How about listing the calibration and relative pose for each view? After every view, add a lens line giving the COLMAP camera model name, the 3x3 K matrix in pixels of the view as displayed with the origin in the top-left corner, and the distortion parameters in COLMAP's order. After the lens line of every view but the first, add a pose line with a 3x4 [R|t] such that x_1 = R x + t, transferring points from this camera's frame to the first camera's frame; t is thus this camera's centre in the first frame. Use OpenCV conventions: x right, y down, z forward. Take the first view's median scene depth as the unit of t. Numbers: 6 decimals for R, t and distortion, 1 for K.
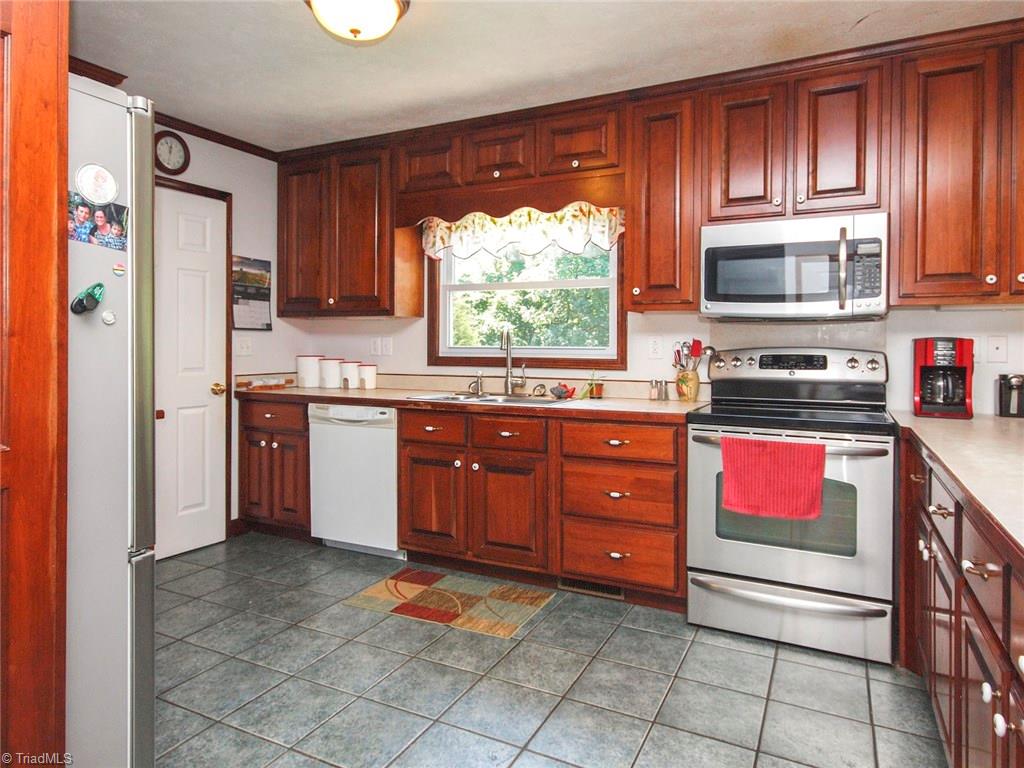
lens RADIAL K [[630.8, 0, 509.9], [0, 630.8, 346.4], [0, 0, 1]] dist [0.003809, 0.003540]
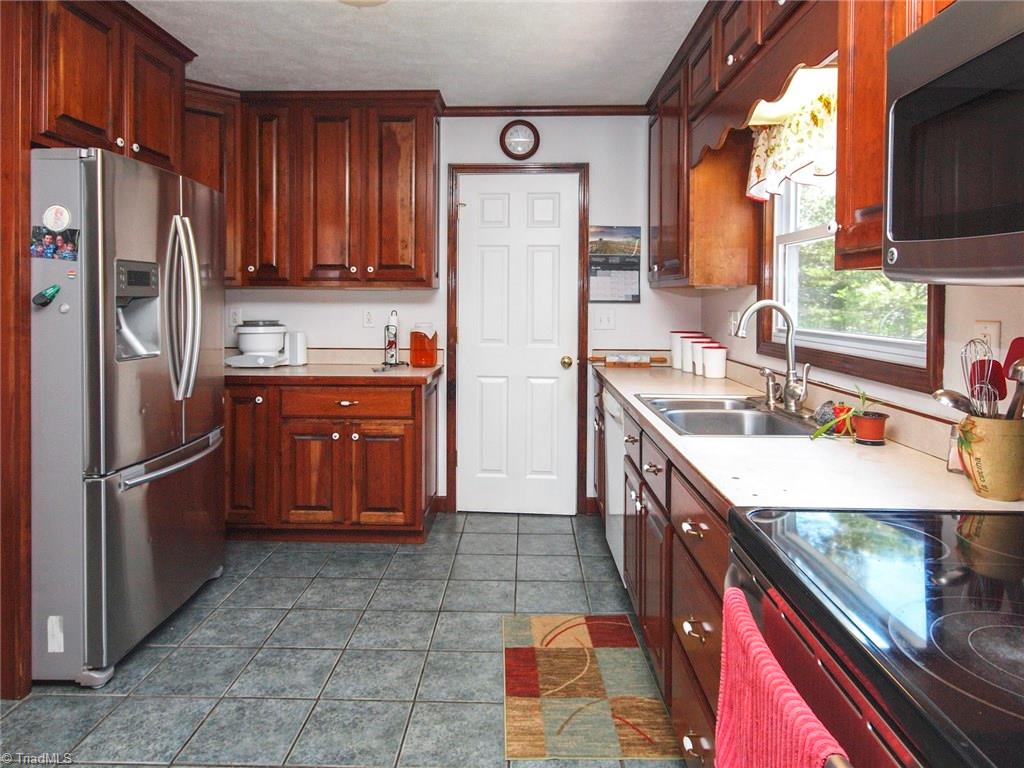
lens RADIAL K [[655.7, 0, 515.9], [0, 655.7, 309.9], [0, 0, 1]] dist [0.000193, 0.000690]
pose [[0.439509, 0.011353, -0.898166, 0.530570], [-0.008271, 0.999929, 0.008591, -0.028496], [0.898200, 0.003653, 0.439572, 0.572317]]
